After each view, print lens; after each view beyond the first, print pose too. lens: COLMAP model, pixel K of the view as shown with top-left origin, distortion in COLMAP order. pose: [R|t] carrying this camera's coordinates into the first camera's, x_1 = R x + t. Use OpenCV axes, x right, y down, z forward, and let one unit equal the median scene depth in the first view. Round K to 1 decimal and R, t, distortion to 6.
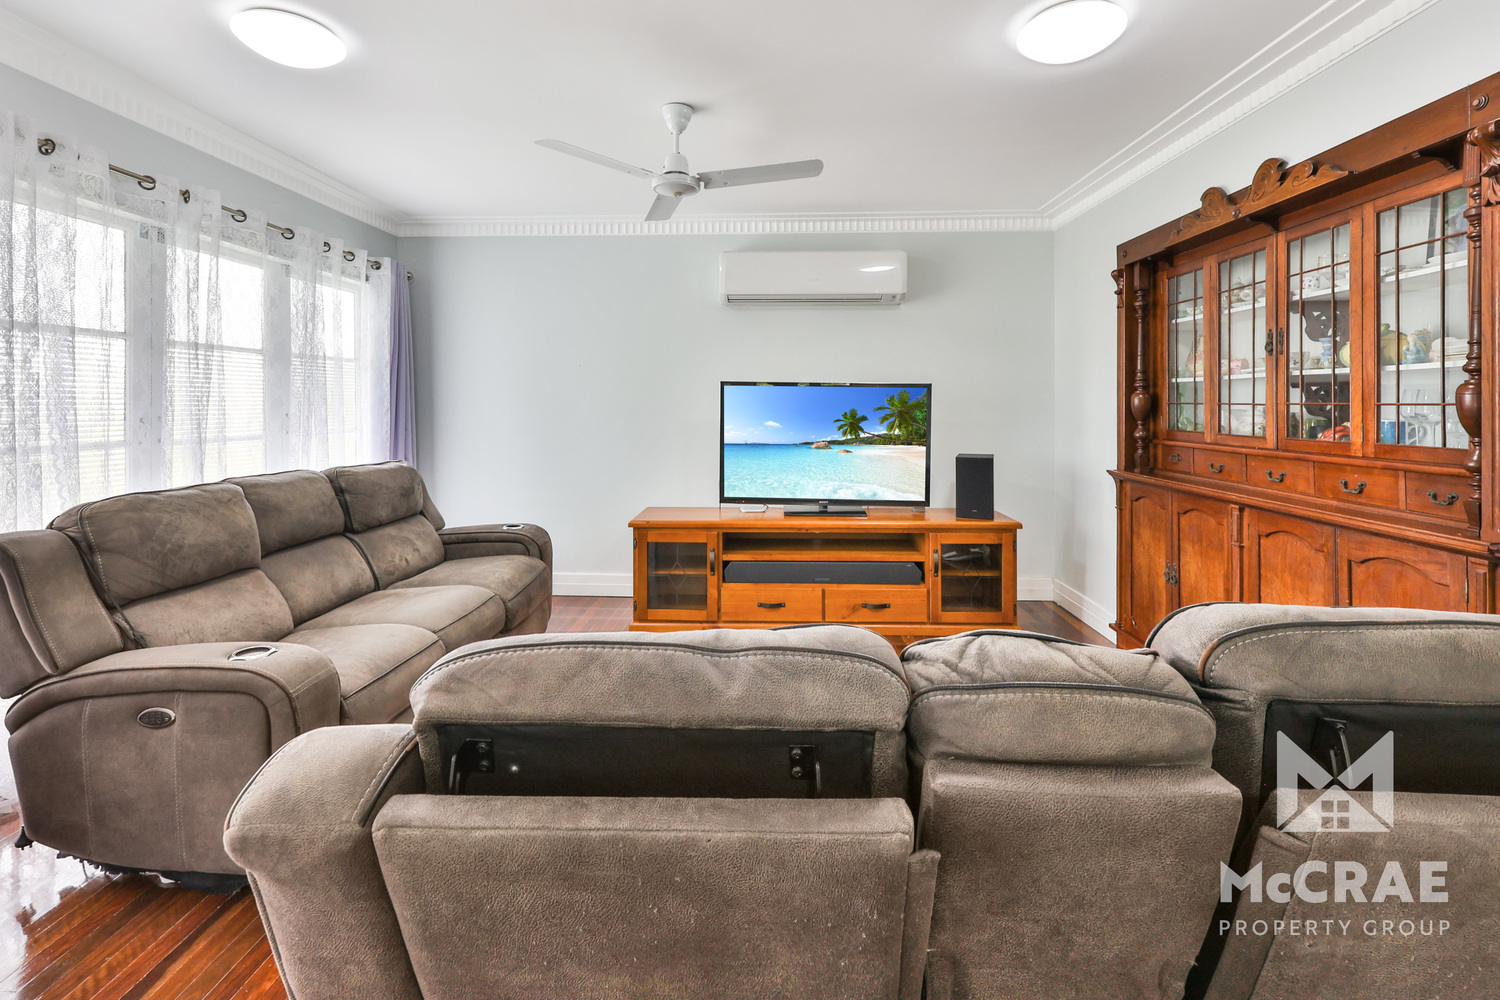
lens RADIAL K [[674.2, 0, 748.6], [0, 674.2, 408.6], [0, 0, 1]] dist [0.004561, -0.001423]
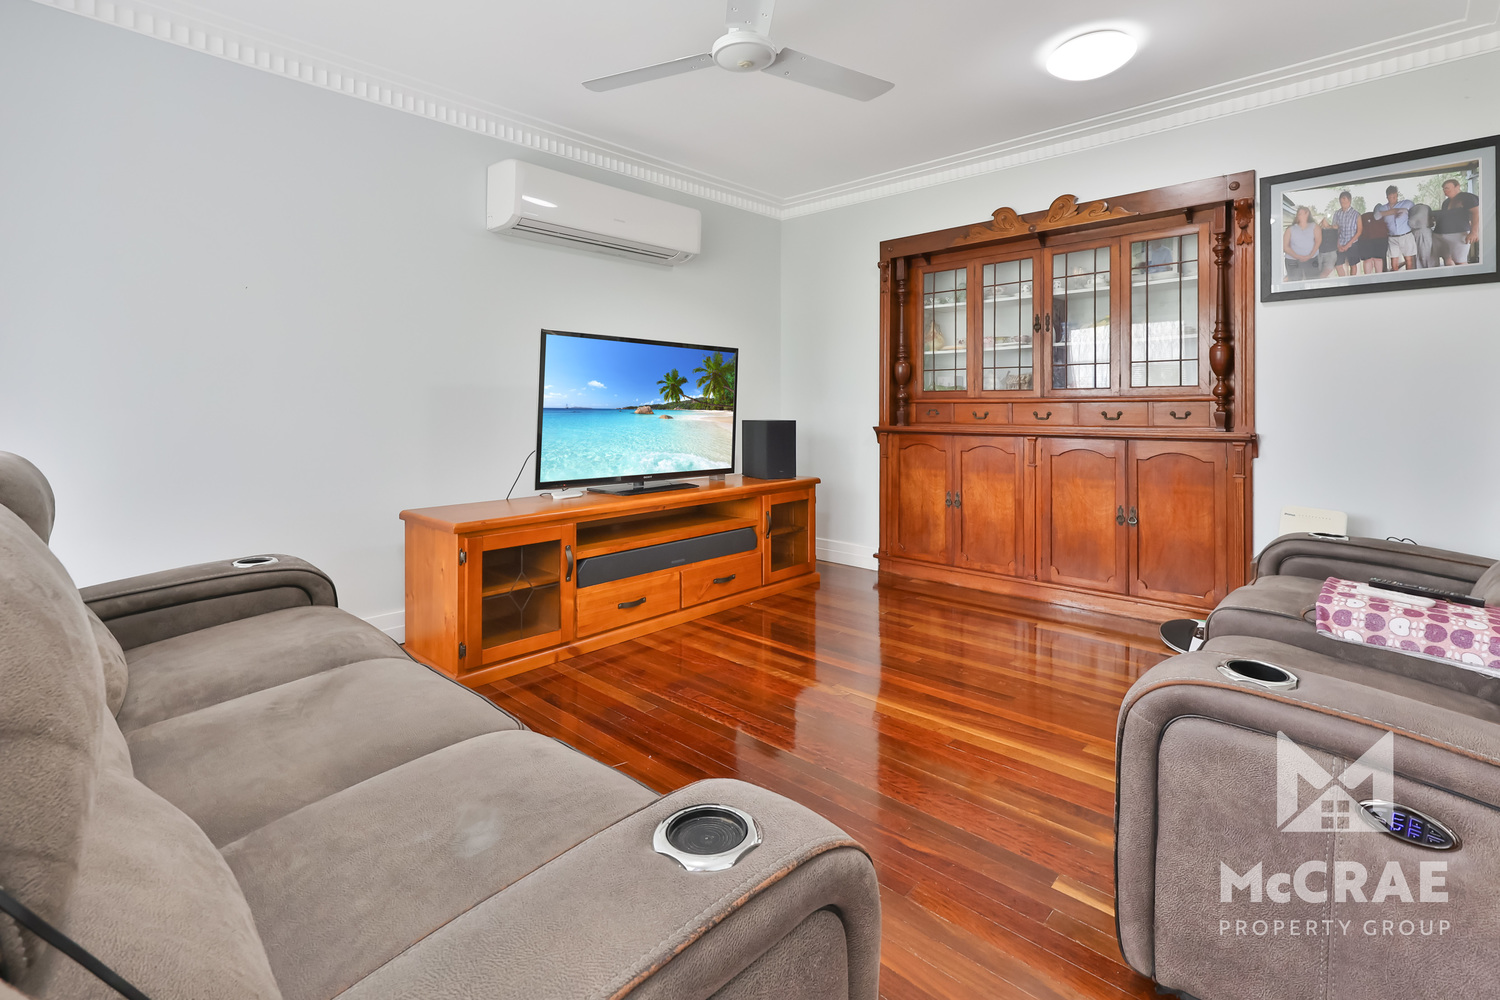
lens RADIAL K [[674.2, 0, 736.4], [0, 674.2, 406.6], [0, 0, 1]] dist [0.004561, -0.001423]
pose [[0.656604, 0.005499, 0.754215, -0.505041], [0.003205, 0.999944, -0.010081, 0.063438], [-0.754229, 0.009036, 0.656550, 0.374200]]
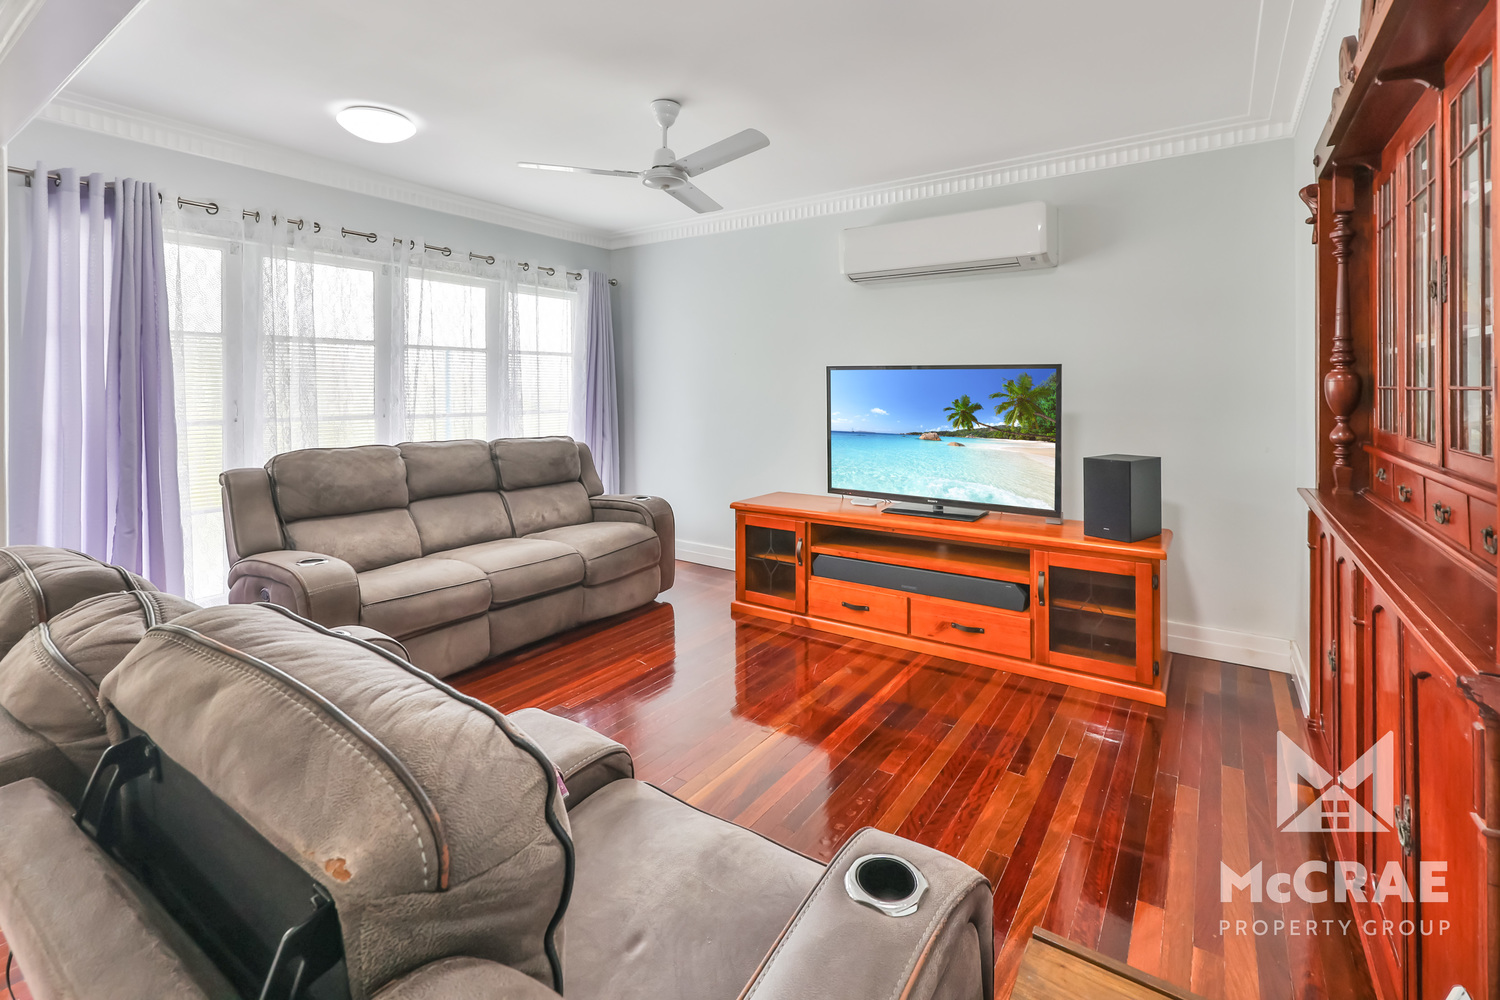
lens RADIAL K [[674.2, 0, 739.8], [0, 674.2, 395.4], [0, 0, 1]] dist [0.004561, -0.001423]
pose [[0.847427, 0.004837, -0.530890, 0.395366], [-0.004004, 0.999988, 0.002719, -0.000711], [0.530897, -0.000178, 0.847437, 0.131054]]
